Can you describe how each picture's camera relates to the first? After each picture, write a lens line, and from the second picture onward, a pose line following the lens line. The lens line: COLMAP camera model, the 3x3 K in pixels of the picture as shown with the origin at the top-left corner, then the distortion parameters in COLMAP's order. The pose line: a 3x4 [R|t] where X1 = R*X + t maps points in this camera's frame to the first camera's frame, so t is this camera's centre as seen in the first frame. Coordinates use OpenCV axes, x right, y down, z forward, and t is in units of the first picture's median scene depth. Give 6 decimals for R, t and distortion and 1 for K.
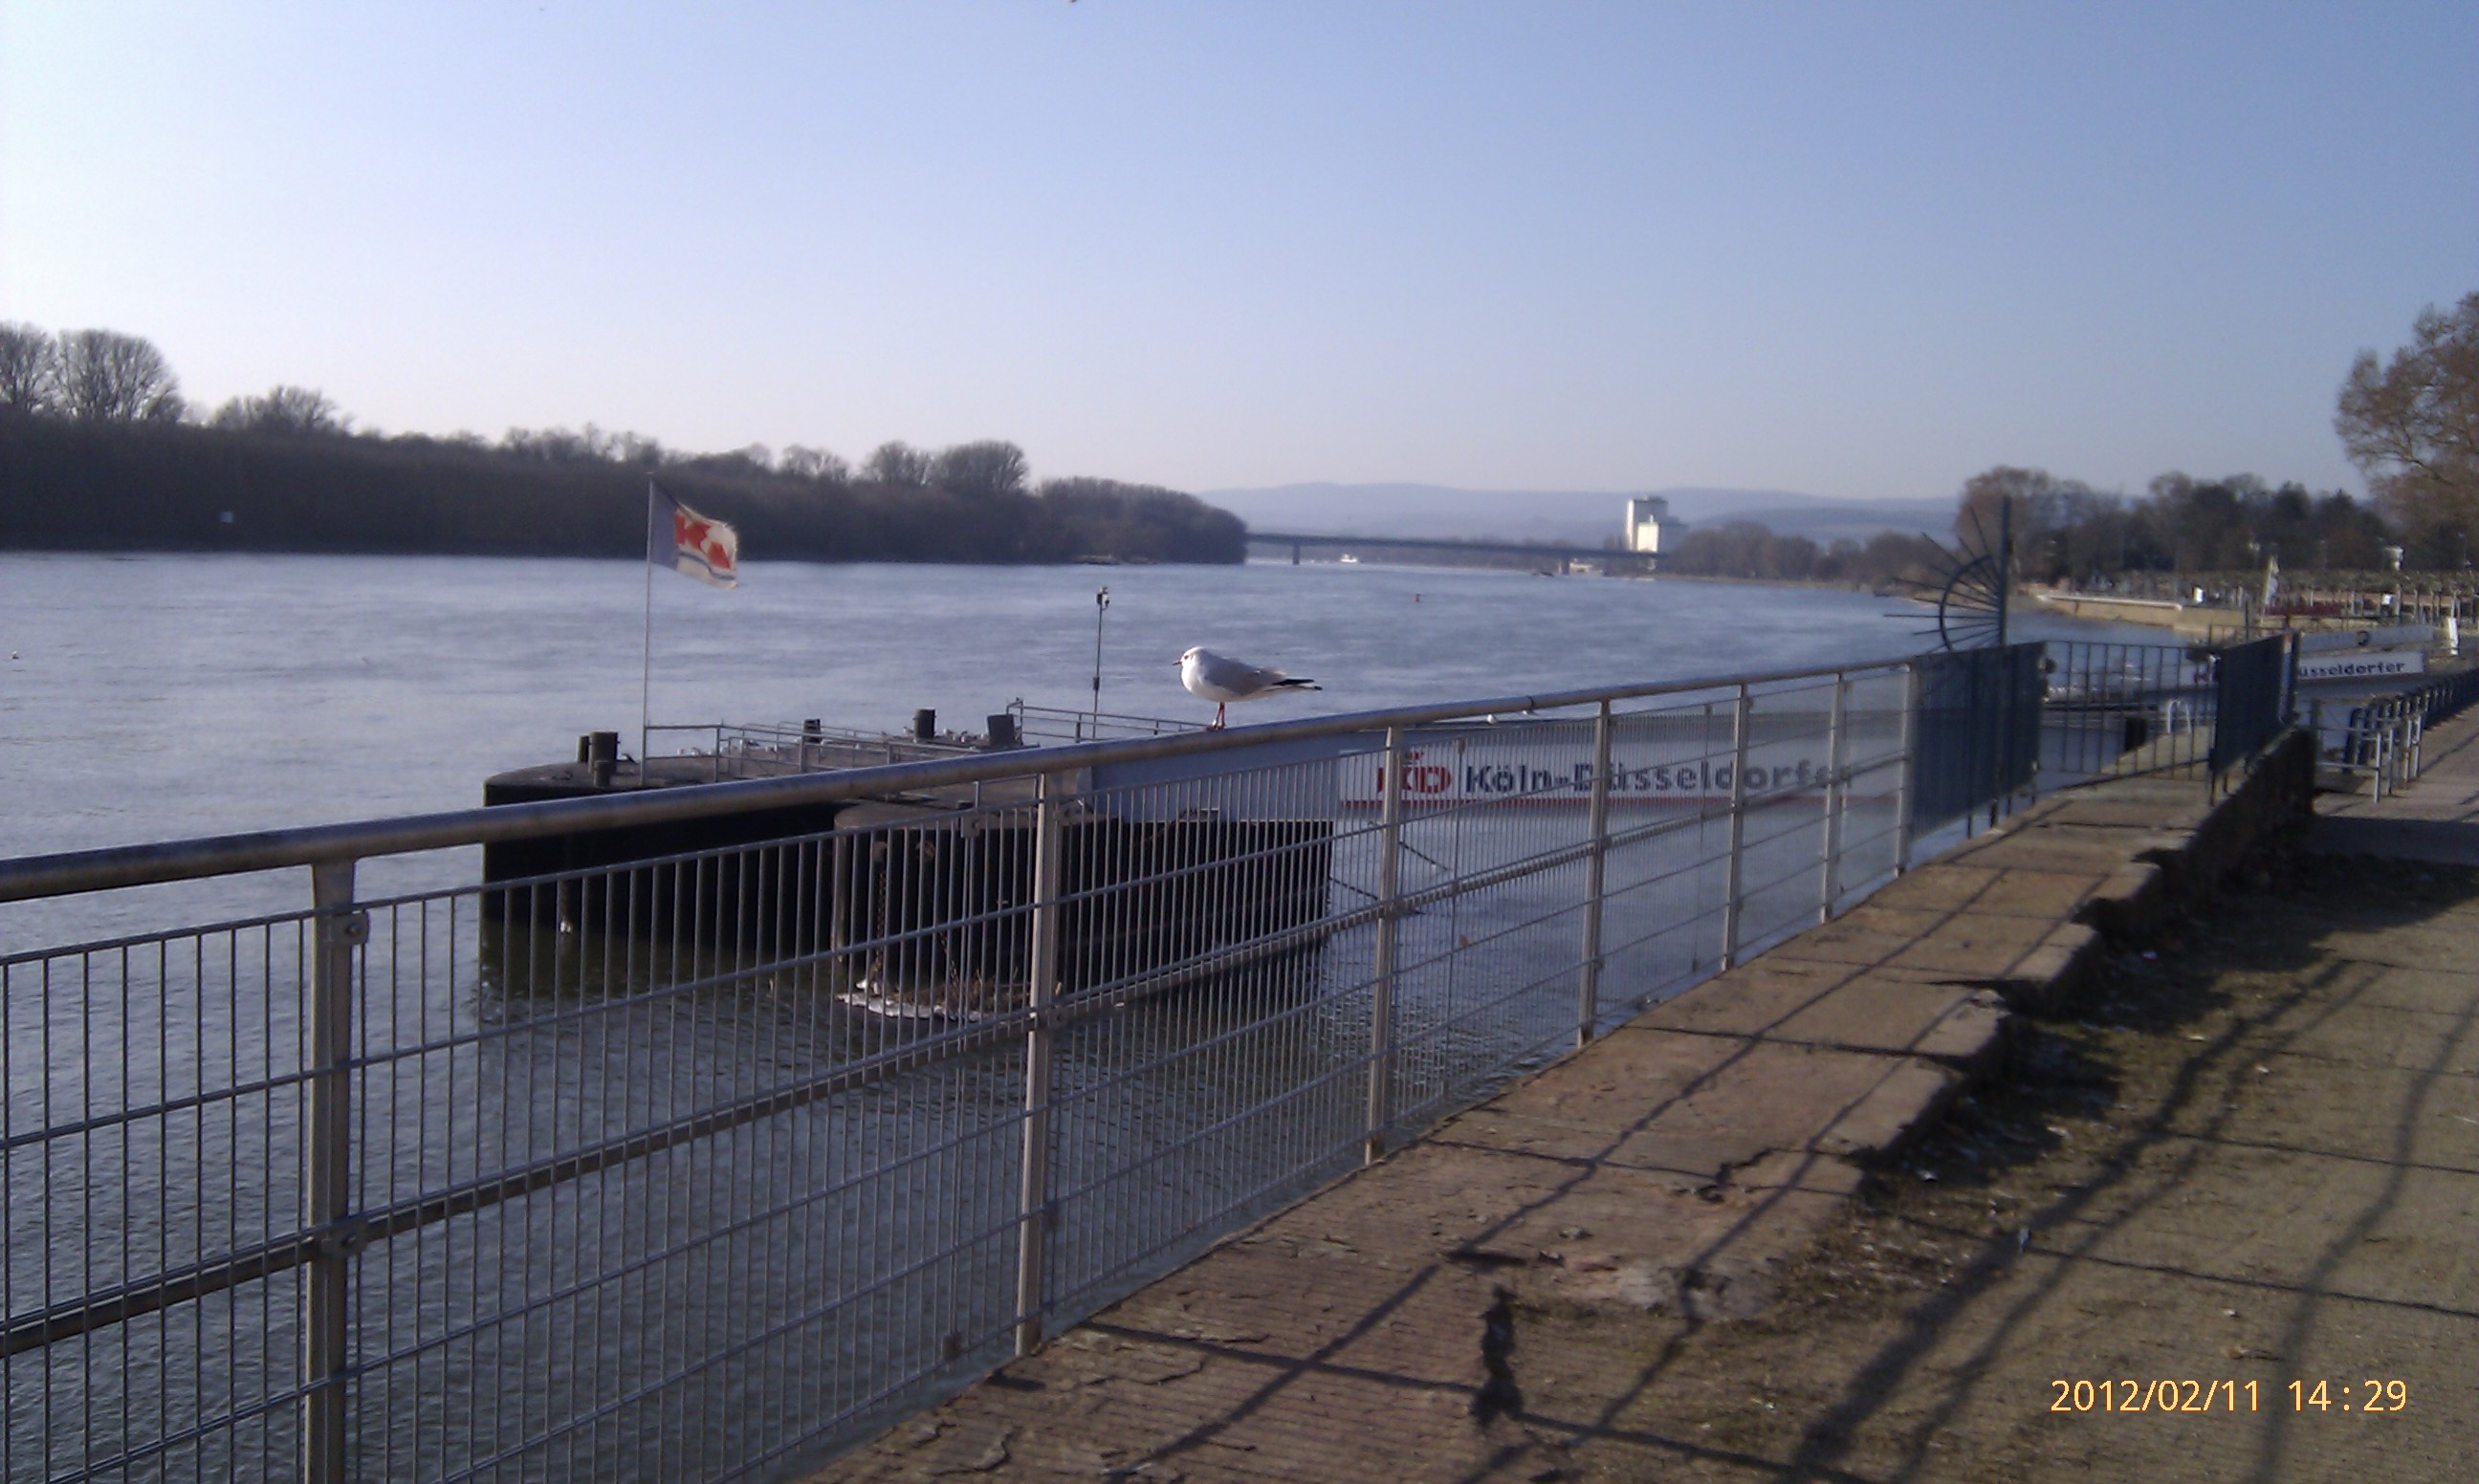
lens RADIAL K [[2432.5, 0, 1239.5], [0, 2432.5, 742.0], [0, 0, 1]] dist [0.123614, -0.323401]
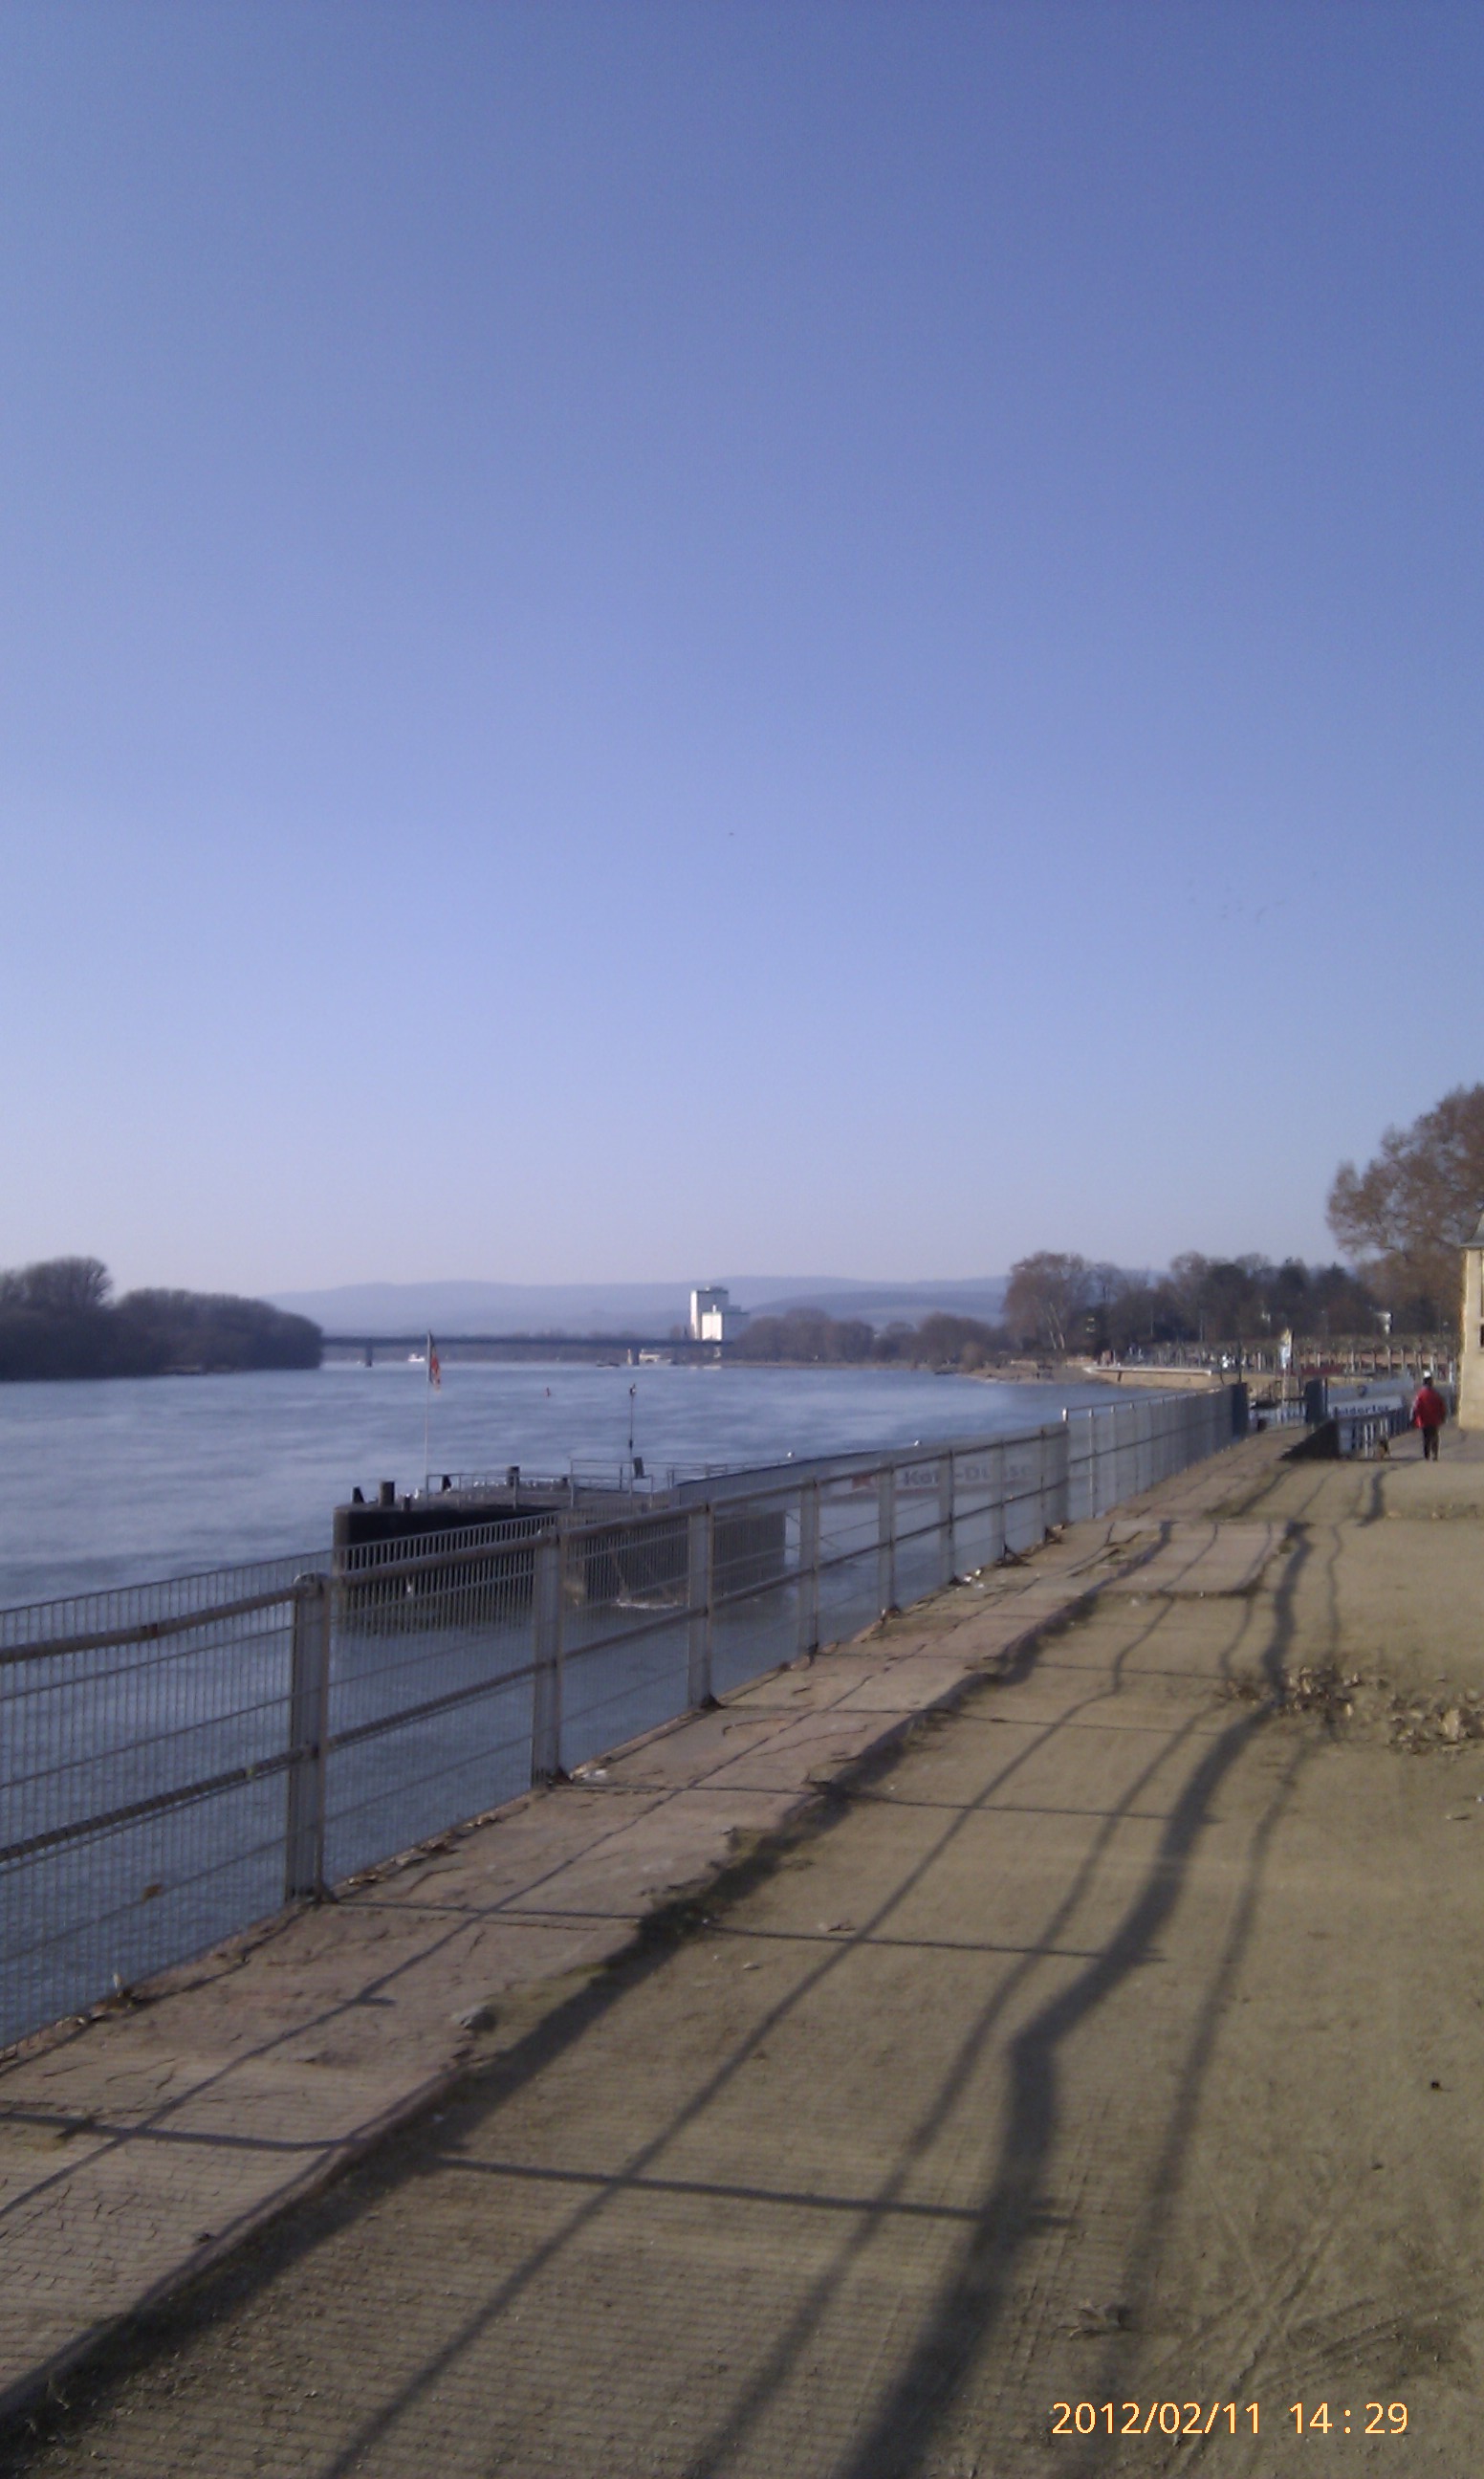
lens RADIAL K [[2559.7, 0, 742.0], [0, 2559.7, 1239.5], [0, 0, 1]] dist [0.123466, -0.005630]
pose [[0.980811, -0.032156, 0.192293, -0.046969], [0.054850, 0.991979, -0.113886, 0.006355], [-0.187089, 0.122248, 0.974707, -0.104602]]
